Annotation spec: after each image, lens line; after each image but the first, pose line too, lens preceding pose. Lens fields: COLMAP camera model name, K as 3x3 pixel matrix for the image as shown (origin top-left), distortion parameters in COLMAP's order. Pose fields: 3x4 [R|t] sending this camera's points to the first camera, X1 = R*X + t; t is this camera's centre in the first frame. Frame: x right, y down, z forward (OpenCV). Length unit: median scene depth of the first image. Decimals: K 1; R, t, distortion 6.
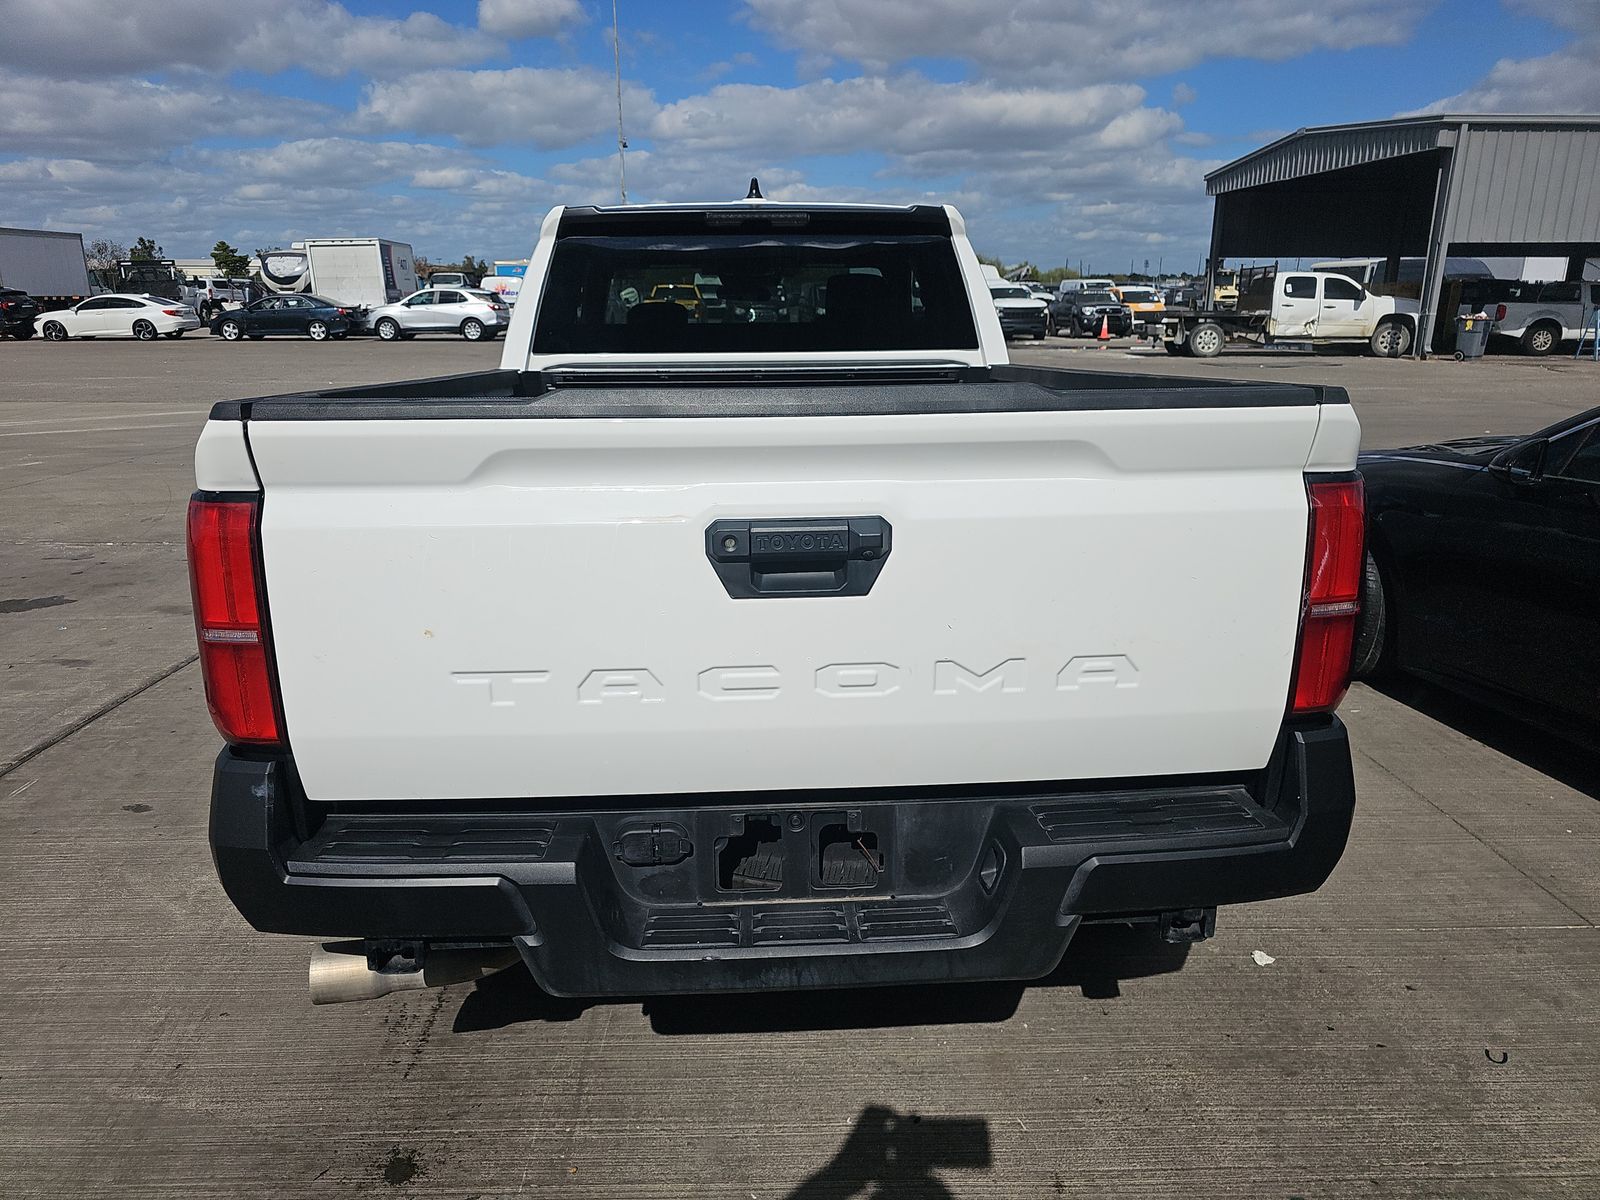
lens RADIAL K [[1075.1, 0, 800.0], [0, 1075.1, 591.0], [0, 0, 1]] dist [0.030292, -0.033033]
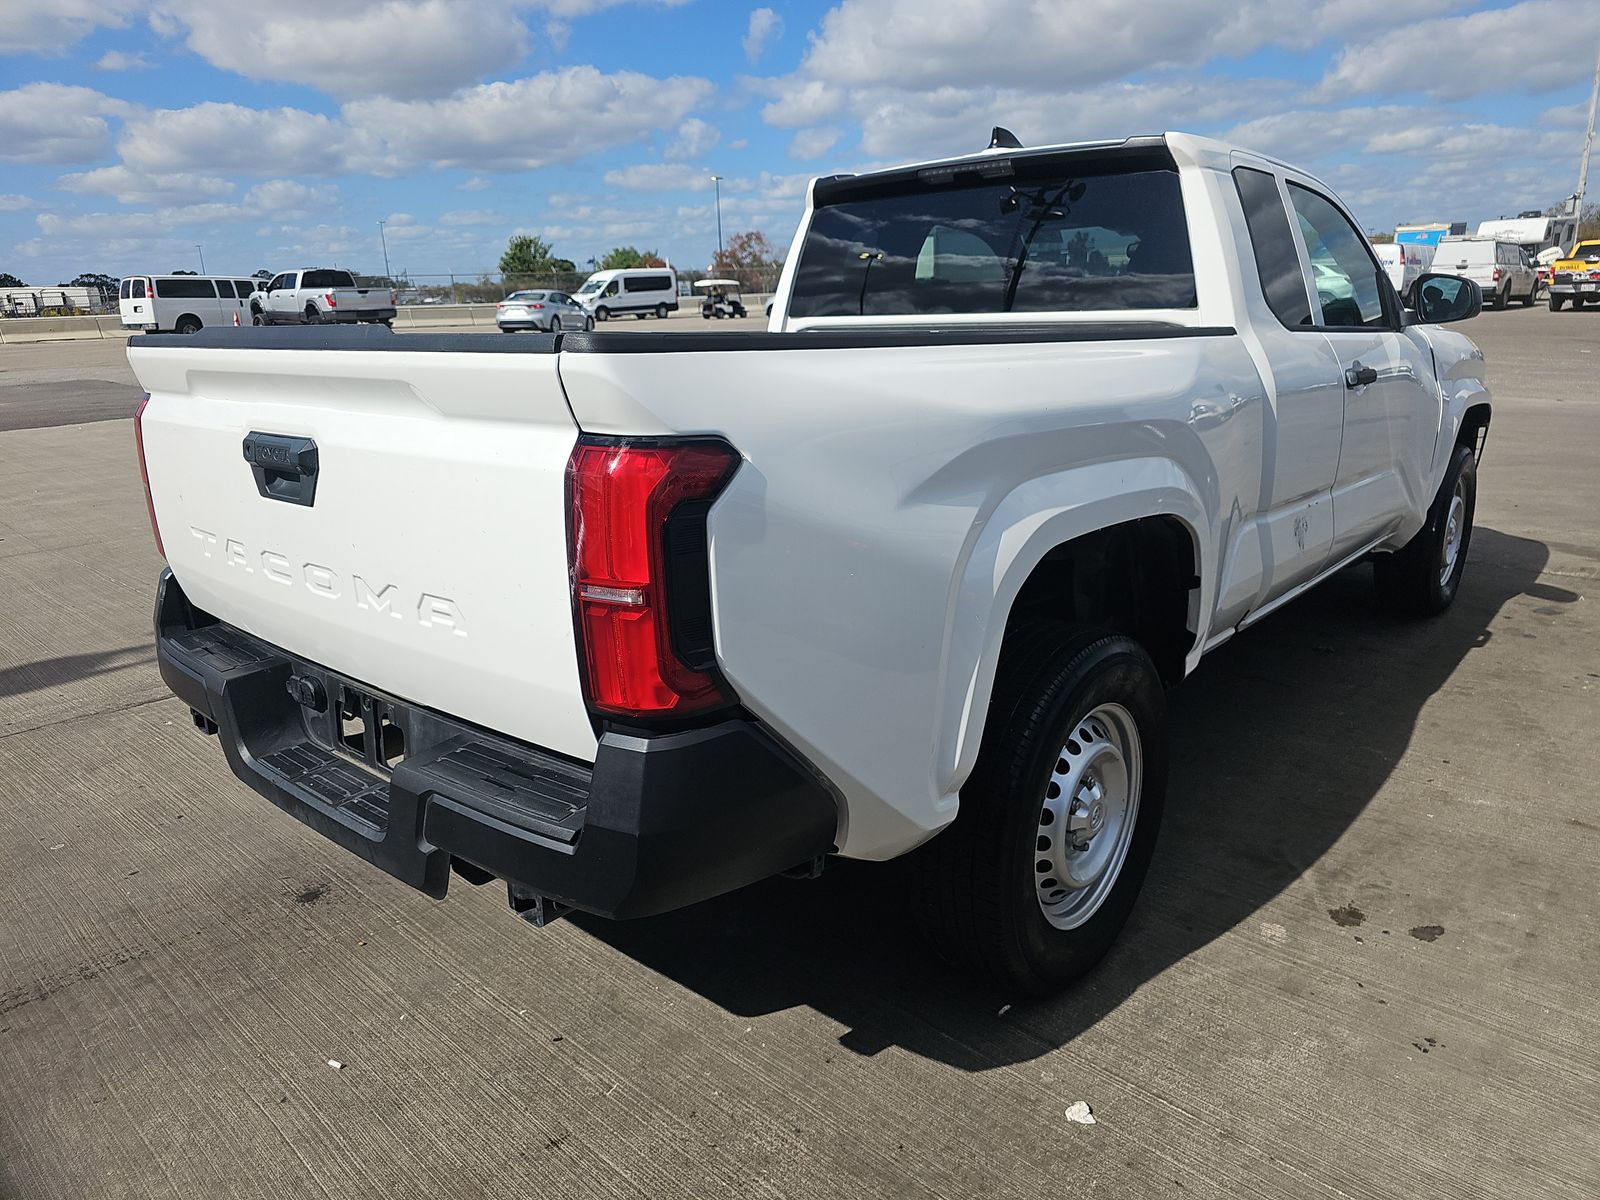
lens RADIAL K [[1075.1, 0, 812.5], [0, 1075.1, 585.9], [0, 0, 1]] dist [0.030292, -0.033033]
pose [[0.713521, 0.162610, -0.681503, 0.914561], [-0.152205, 0.985440, 0.075775, -0.060474], [0.683902, 0.049660, 0.727882, 0.378775]]
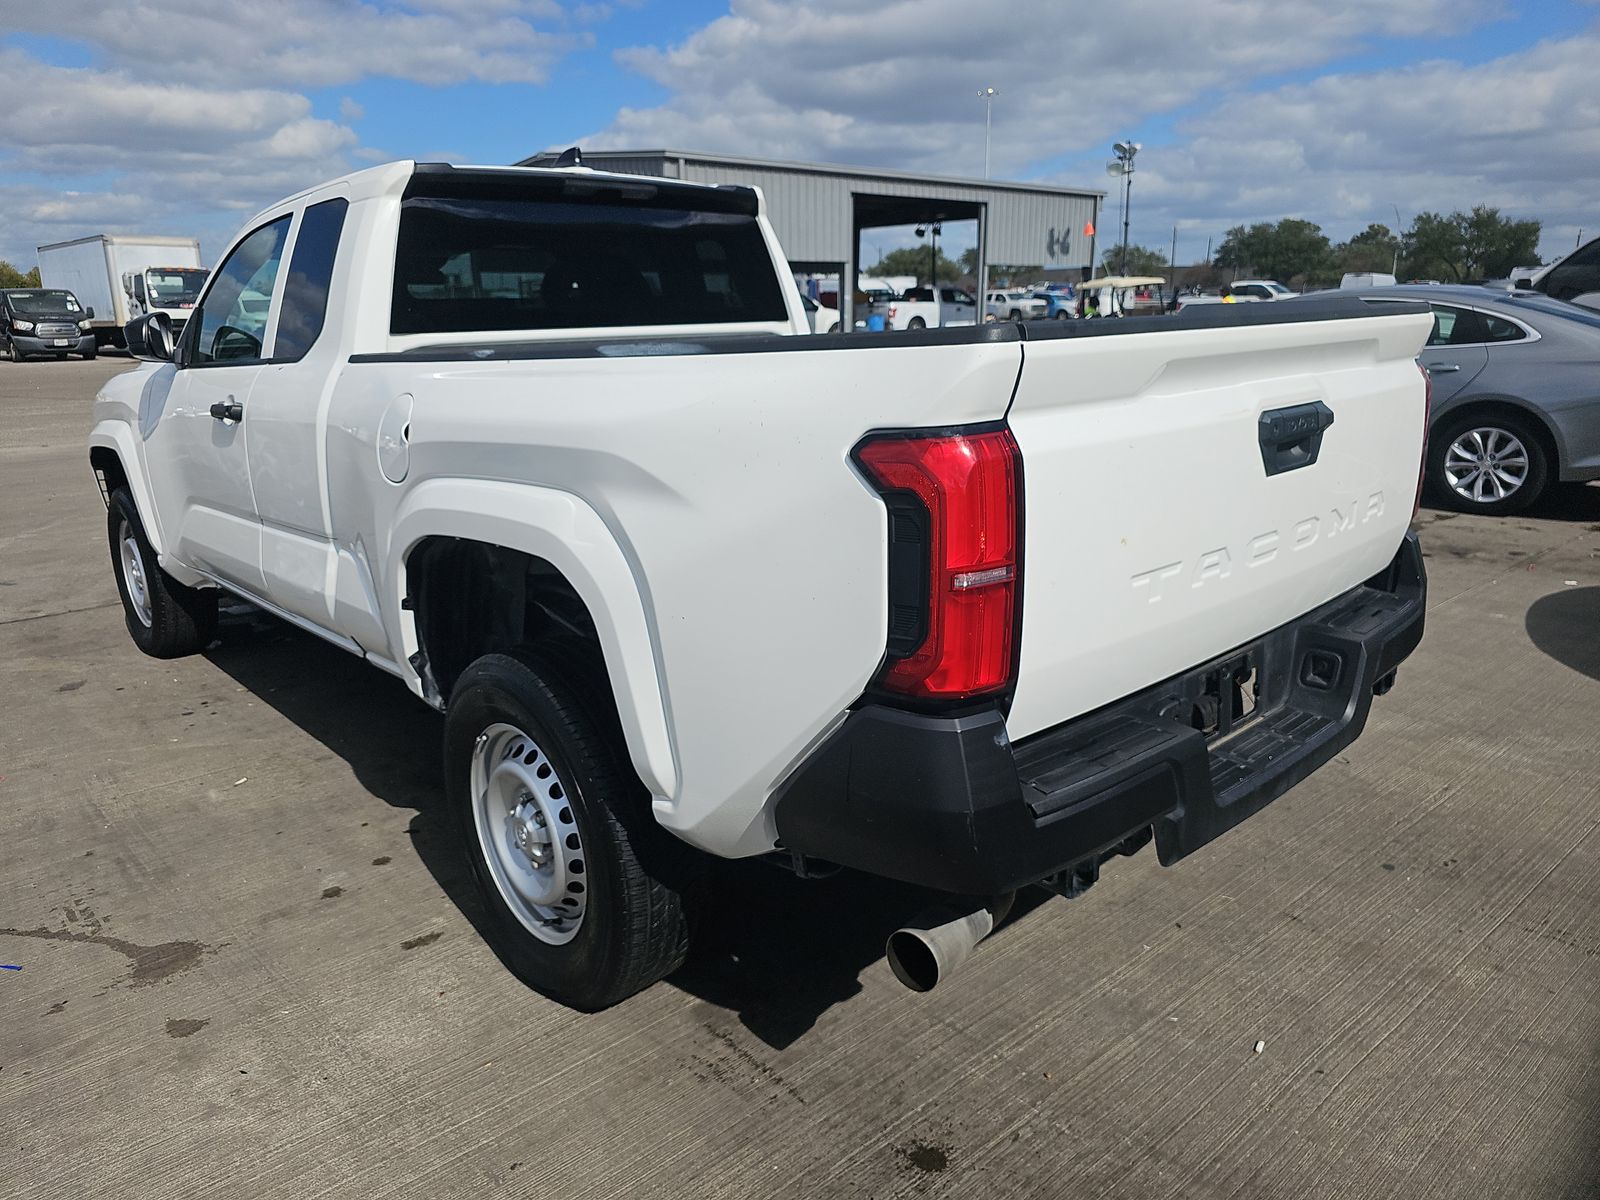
lens RADIAL K [[1075.1, 0, 807.4], [0, 1075.1, 572.2], [0, 0, 1]] dist [0.030292, -0.033033]
pose [[0.772459, -0.160594, 0.614424, -0.881342], [0.178261, 0.983432, 0.032932, -0.014509], [-0.609533, 0.084090, 0.788288, 0.262223]]
